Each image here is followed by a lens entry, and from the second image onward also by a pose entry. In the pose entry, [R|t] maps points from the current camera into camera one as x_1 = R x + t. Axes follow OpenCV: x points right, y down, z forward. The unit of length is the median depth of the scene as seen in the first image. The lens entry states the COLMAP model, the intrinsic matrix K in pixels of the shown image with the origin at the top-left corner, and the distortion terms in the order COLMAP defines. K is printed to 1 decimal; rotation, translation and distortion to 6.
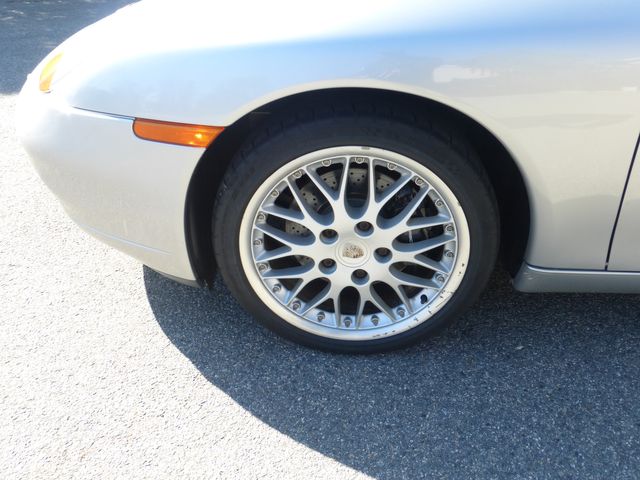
lens RADIAL K [[527.9, 0, 320.0], [0, 527.9, 240.0], [0, 0, 1]] dist [-0.010149, -0.012965]
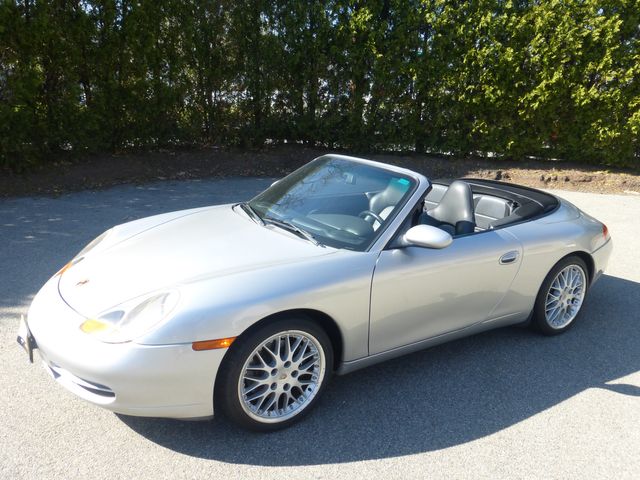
lens RADIAL K [[527.9, 0, 320.0], [0, 527.9, 240.0], [0, 0, 1]] dist [-0.010149, -0.012965]
pose [[0.824870, -0.143151, 0.546897, -0.989299], [0.298616, 0.931764, -0.206504, -0.008751], [-0.480018, 0.333652, 0.811332, -1.161859]]
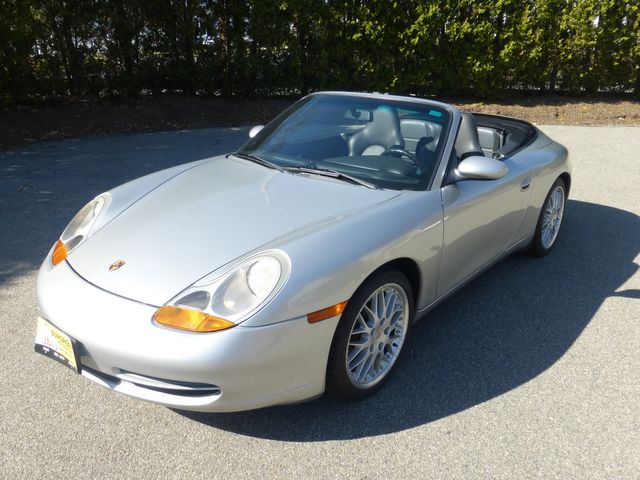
lens RADIAL K [[524.6, 0, 319.1], [0, 524.6, 252.9], [0, 0, 1]] dist [0.017845, -0.005790]
pose [[0.616276, -0.303912, 0.726527, -1.509707], [0.438237, 0.898849, 0.004262, -0.387750], [-0.654333, 0.315764, 0.687125, -0.389397]]
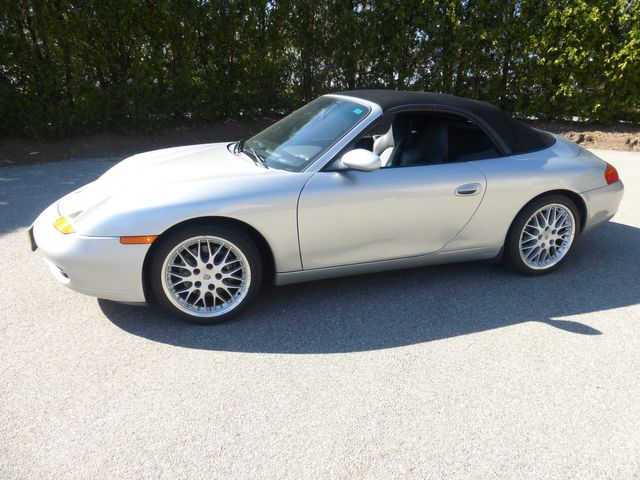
lens RADIAL K [[441.5, 0, 320.0], [0, 441.5, 240.0], [0, 0, 1]] dist [-0.030146, -0.000679]
pose [[0.948238, -0.132147, 0.288758, -0.012935], [0.194056, 0.960902, -0.197507, 0.390443], [-0.251368, 0.243319, 0.936808, -1.250041]]
